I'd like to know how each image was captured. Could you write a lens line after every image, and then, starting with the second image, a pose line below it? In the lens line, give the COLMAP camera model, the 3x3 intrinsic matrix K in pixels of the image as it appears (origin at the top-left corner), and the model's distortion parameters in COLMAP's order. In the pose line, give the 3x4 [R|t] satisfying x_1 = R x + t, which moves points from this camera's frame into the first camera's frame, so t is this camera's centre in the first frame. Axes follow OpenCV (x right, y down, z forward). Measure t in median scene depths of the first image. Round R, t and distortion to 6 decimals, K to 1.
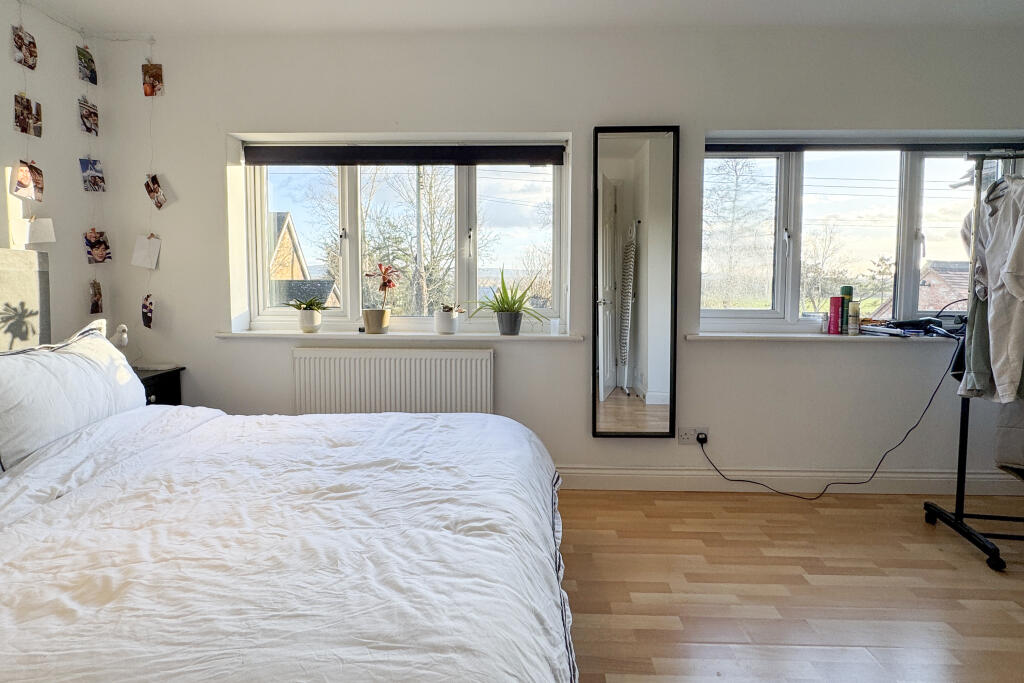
lens RADIAL K [[548.9, 0, 561.0], [0, 548.9, 322.6], [0, 0, 1]] dist [0.002570, -0.000374]
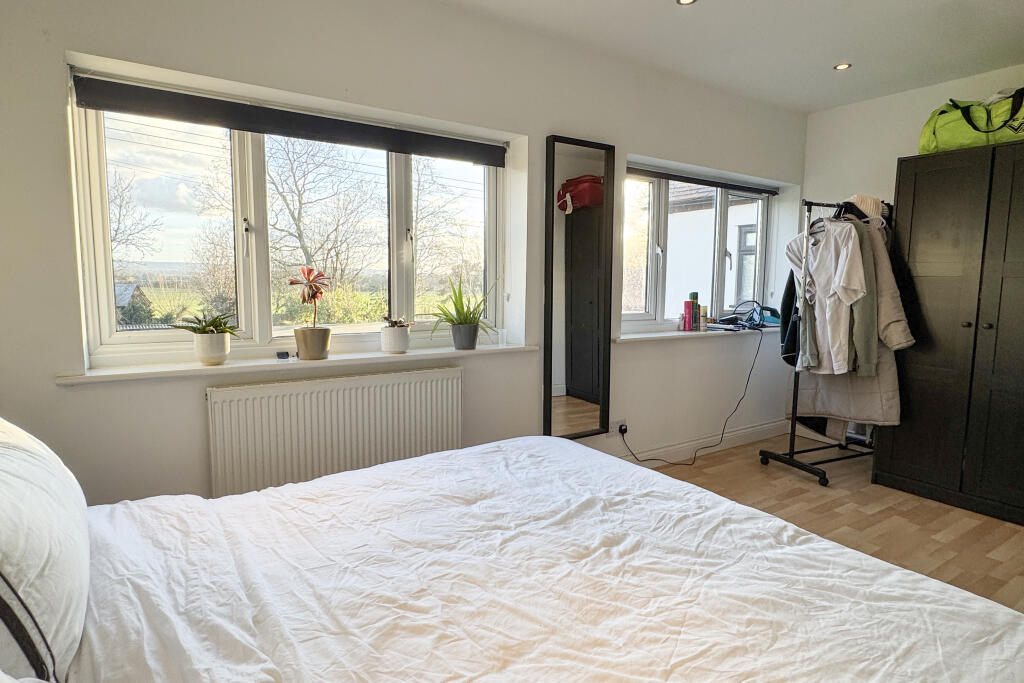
lens RADIAL K [[548.9, 0, 514.0], [0, 548.9, 339.7], [0, 0, 1]] dist [0.002570, -0.000374]
pose [[0.819515, -0.058354, 0.570078, -0.577978], [0.033869, 0.997995, 0.053468, -0.041733], [-0.572056, -0.024510, 0.819849, 0.213707]]
